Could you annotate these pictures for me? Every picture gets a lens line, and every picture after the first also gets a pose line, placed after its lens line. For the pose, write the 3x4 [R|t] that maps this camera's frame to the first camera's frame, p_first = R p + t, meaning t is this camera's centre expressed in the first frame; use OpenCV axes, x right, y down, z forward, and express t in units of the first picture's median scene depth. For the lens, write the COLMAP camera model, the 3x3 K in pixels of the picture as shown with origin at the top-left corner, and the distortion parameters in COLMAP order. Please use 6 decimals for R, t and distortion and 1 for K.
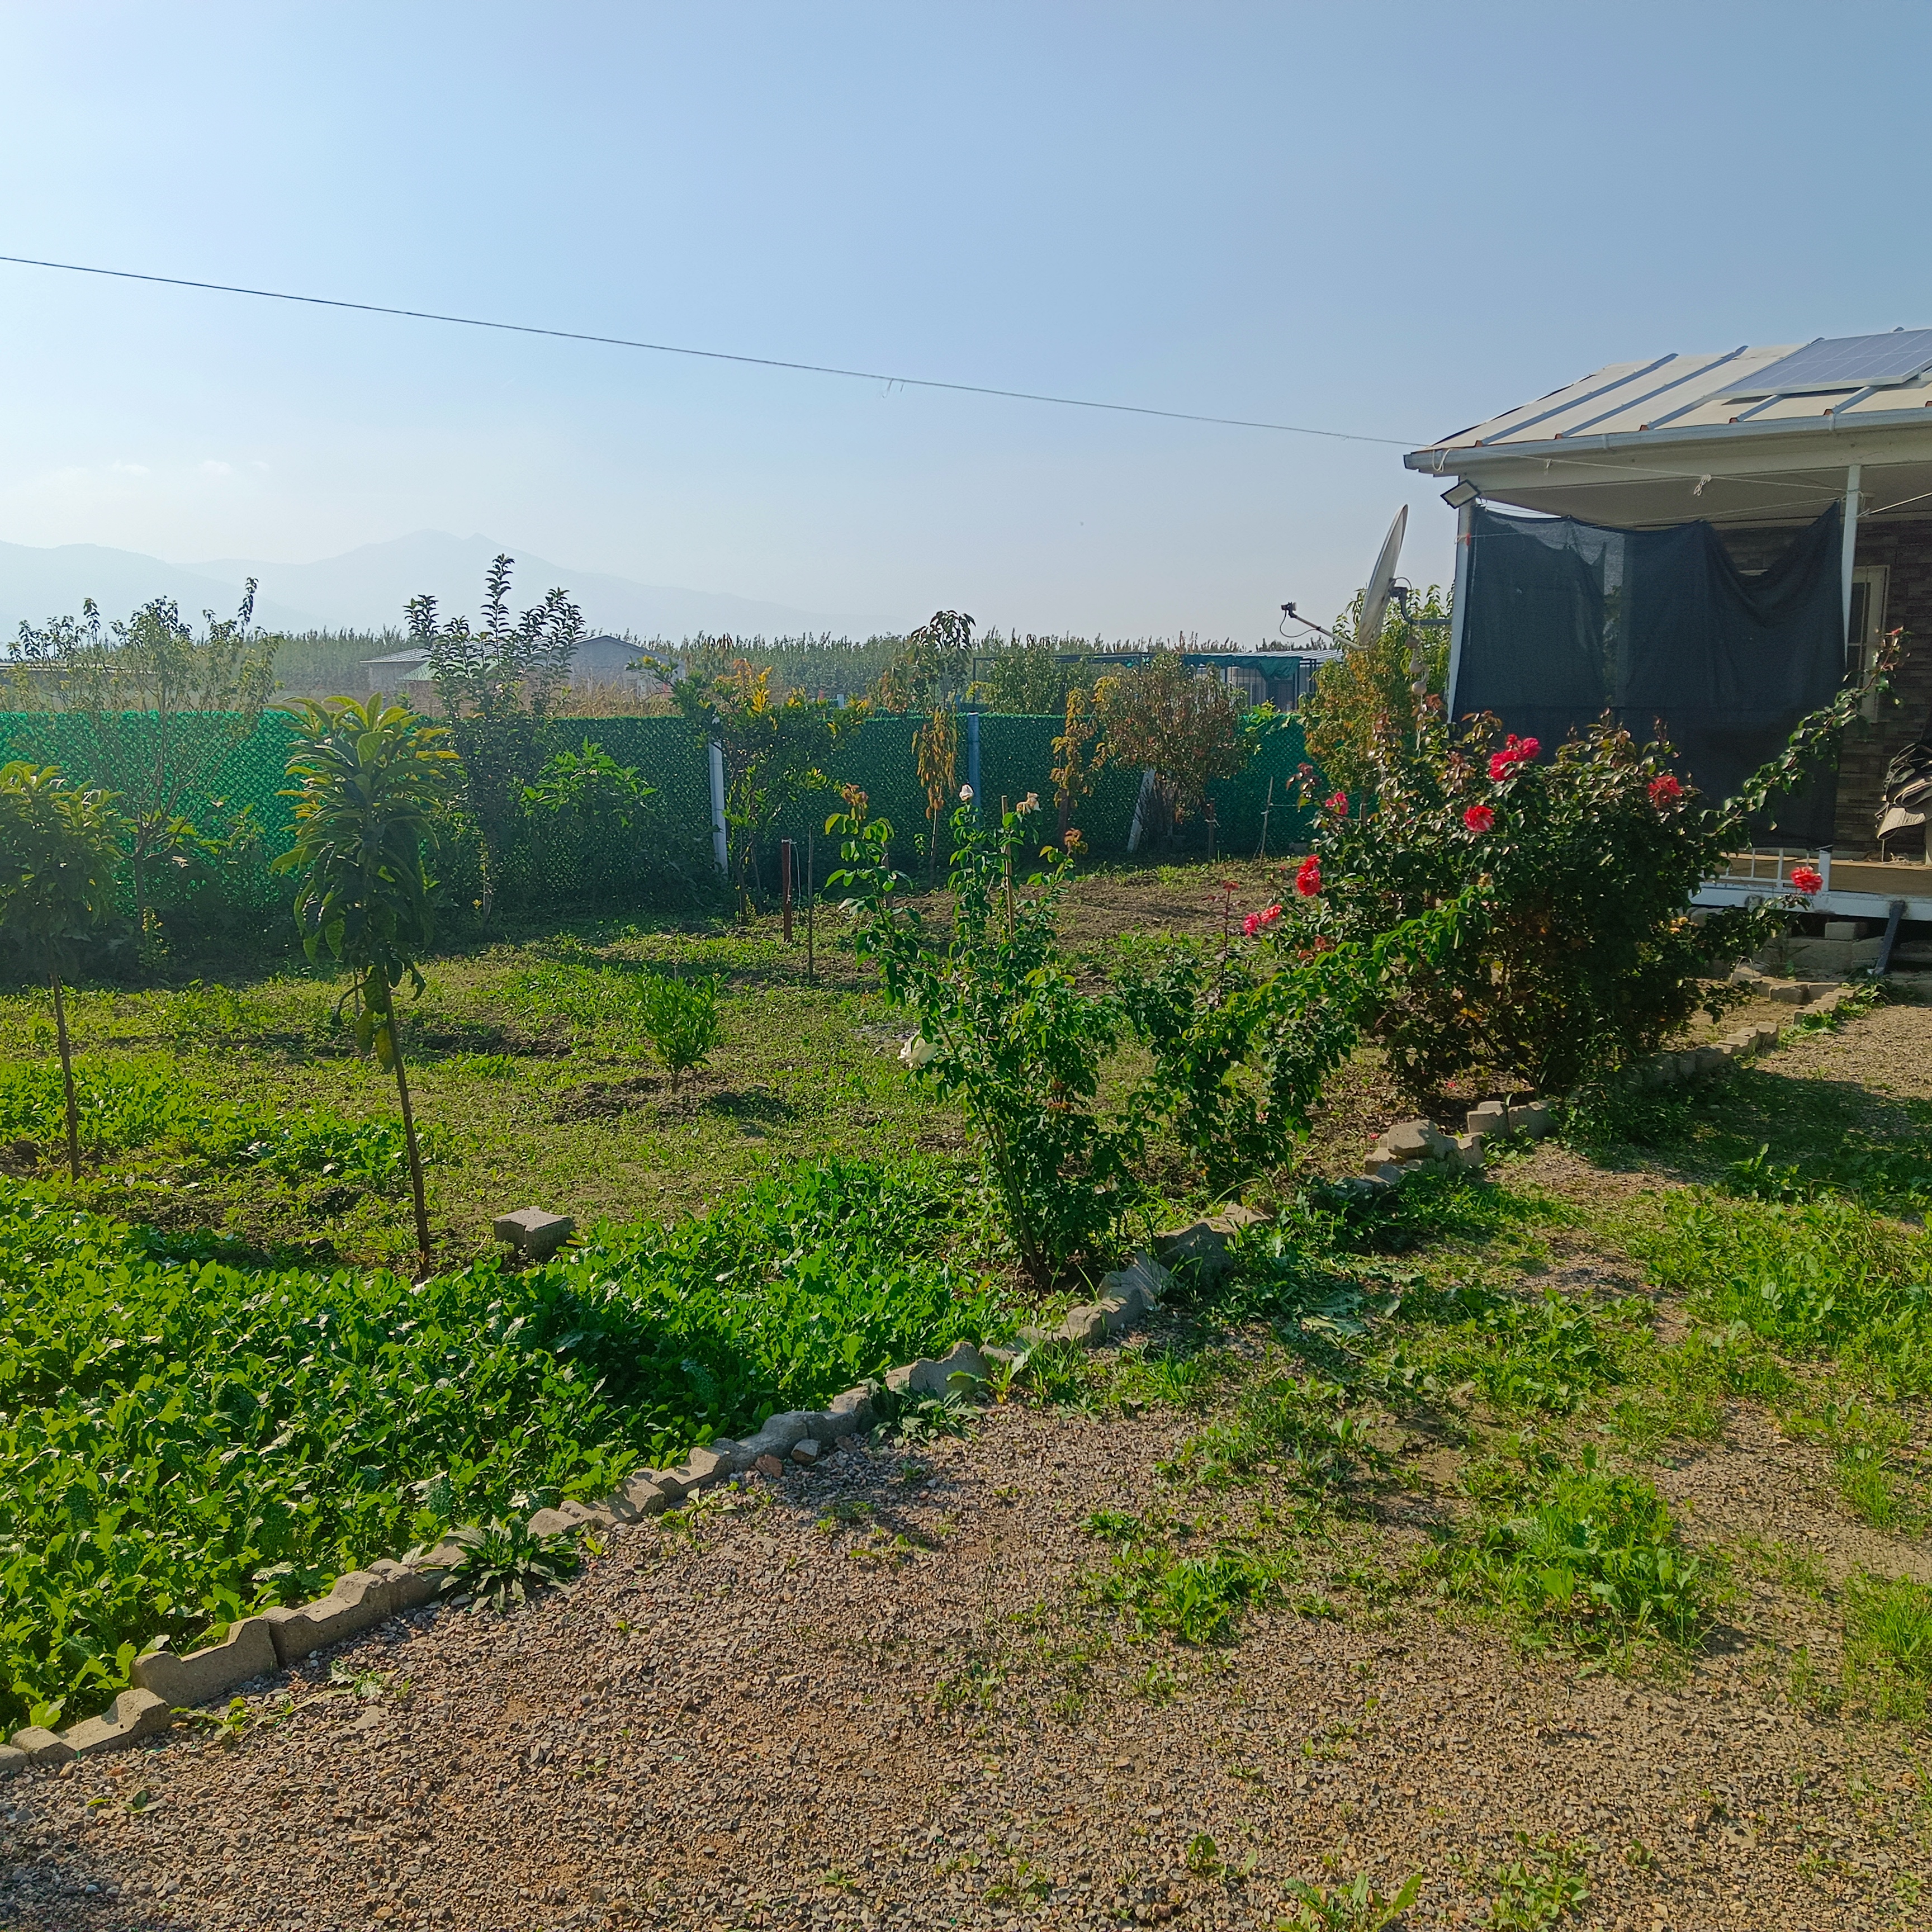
lens RADIAL K [[1872.9, 0, 945.6], [0, 1872.9, 986.2], [0, 0, 1]] dist [0.012675, 0.000000]
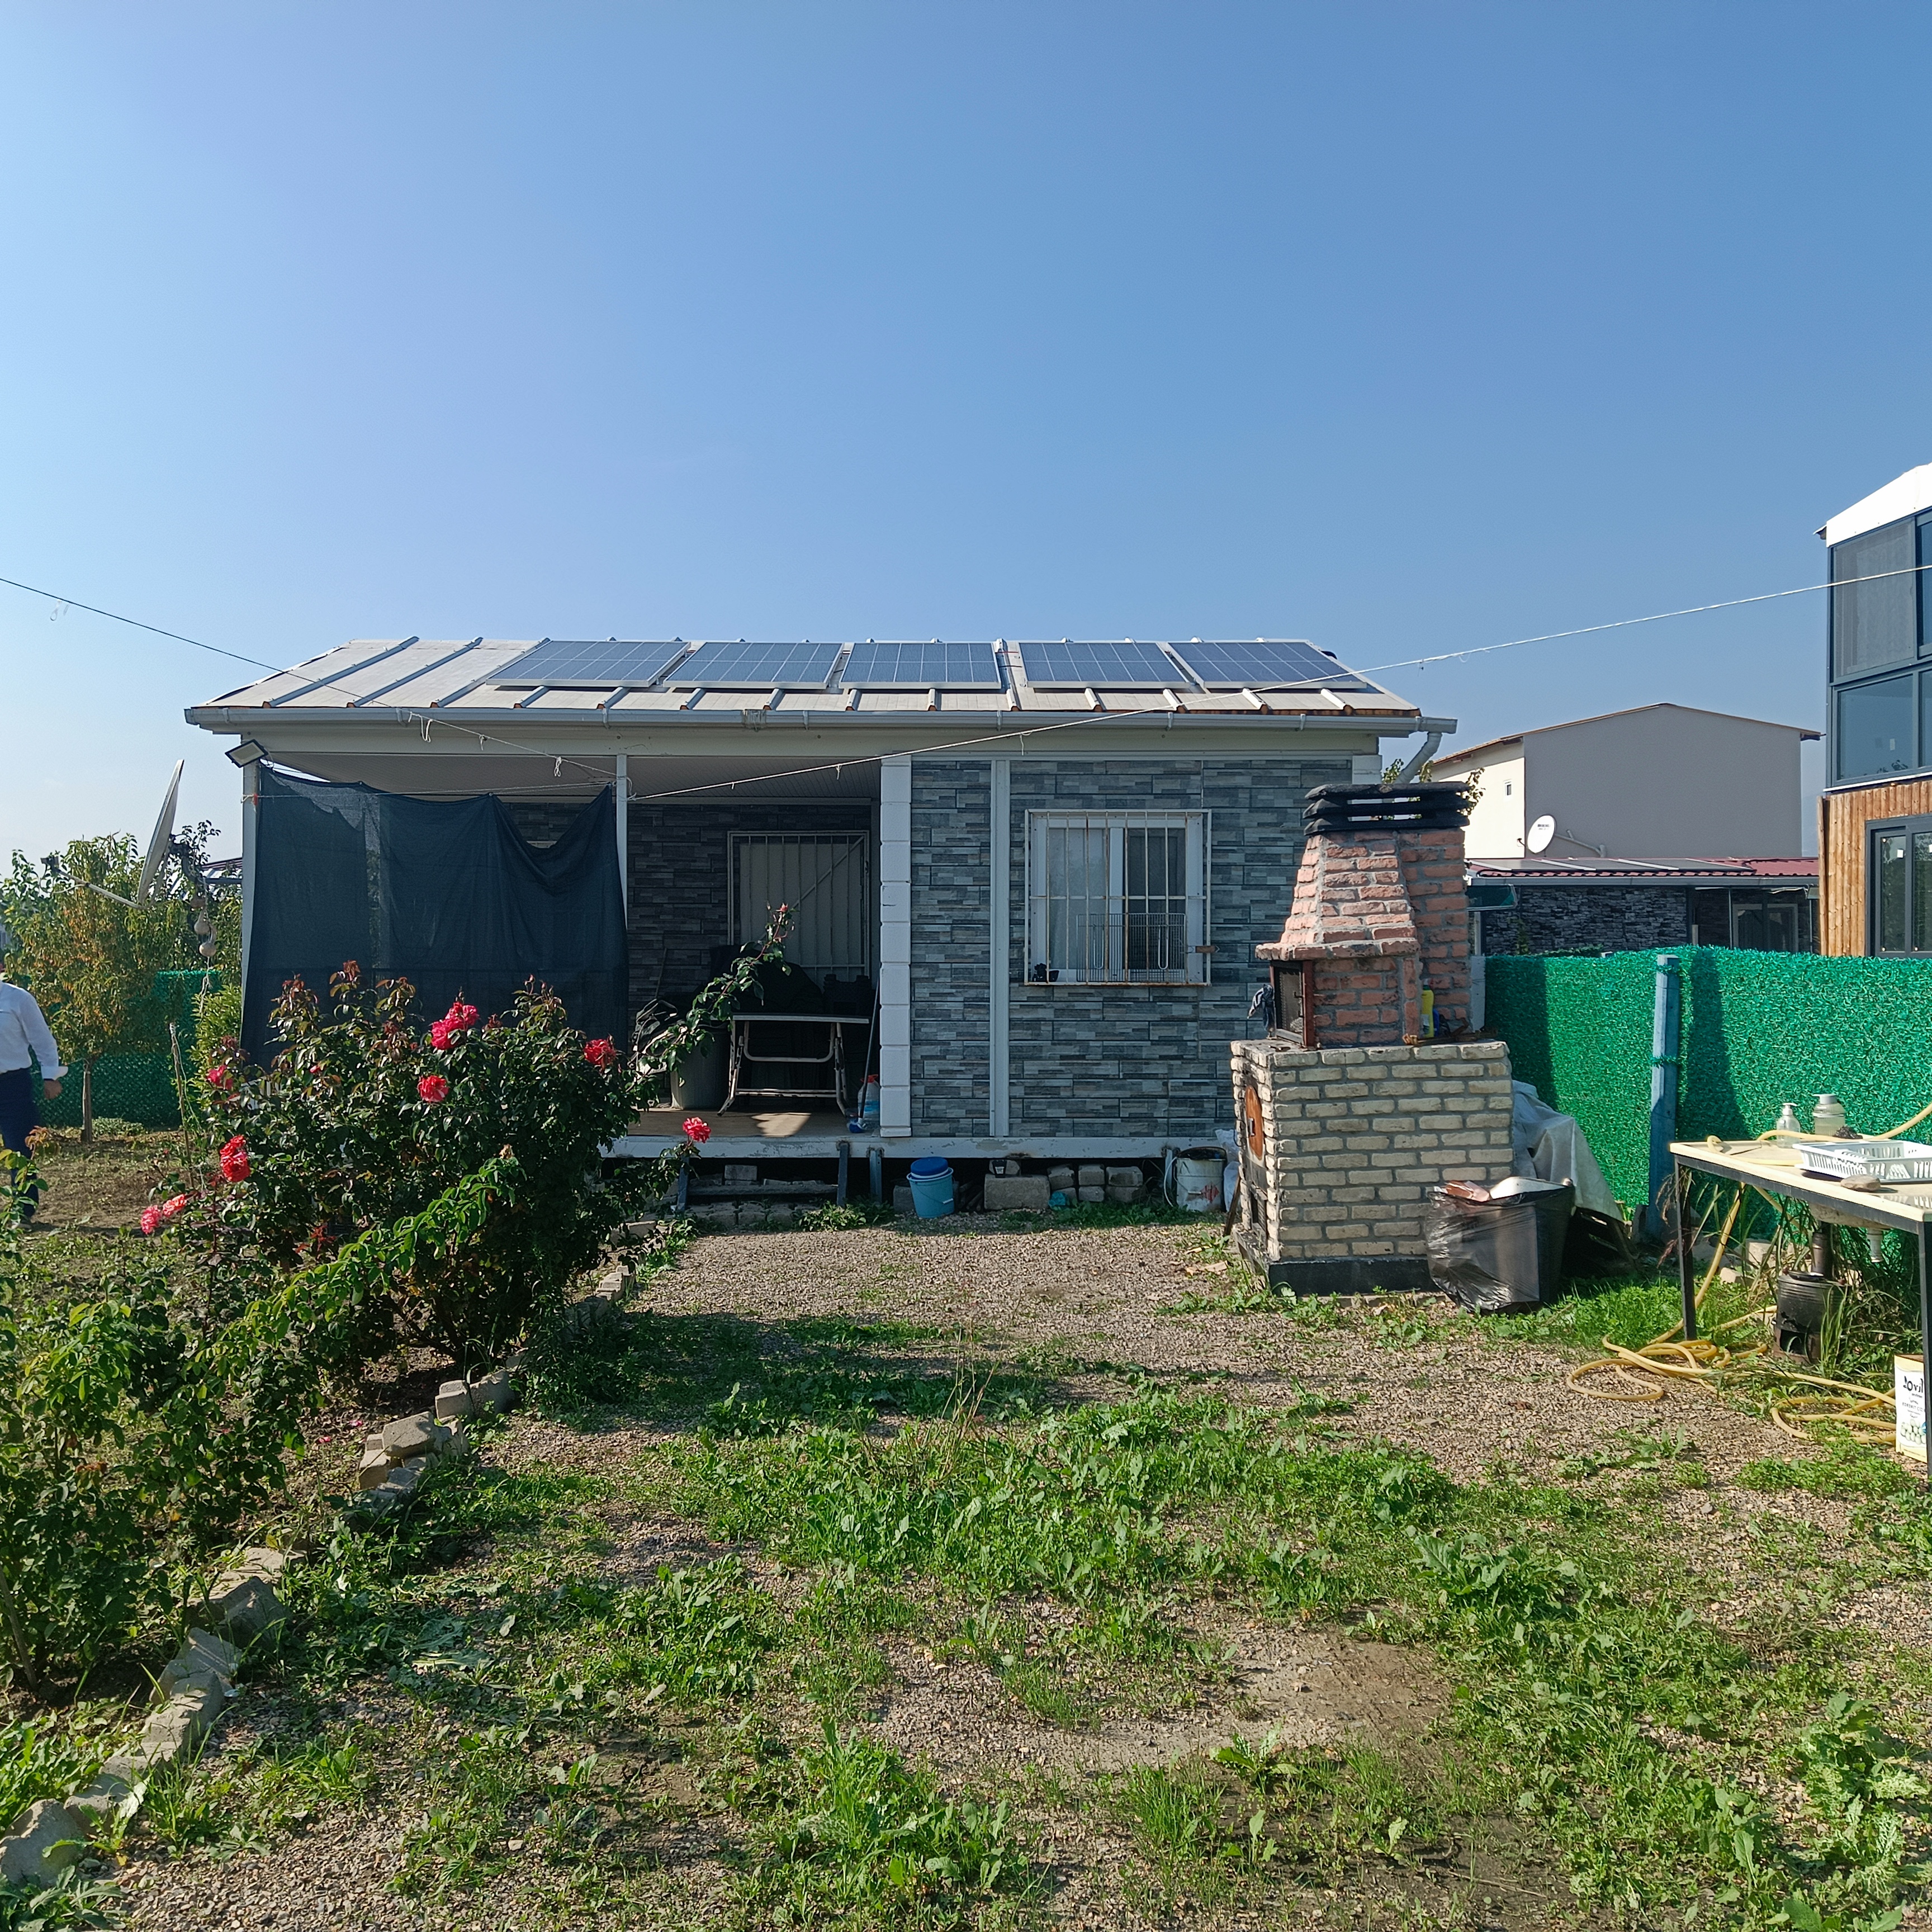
lens RADIAL K [[1872.9, 0, 959.2], [0, 1872.9, 959.5], [0, 0, 1]] dist [0.012675, 0.000000]
pose [[0.762588, -0.003868, 0.646872, -0.147267], [0.099491, 0.988786, -0.111376, -0.021550], [-0.639187, 0.149292, 0.754421, 0.086103]]
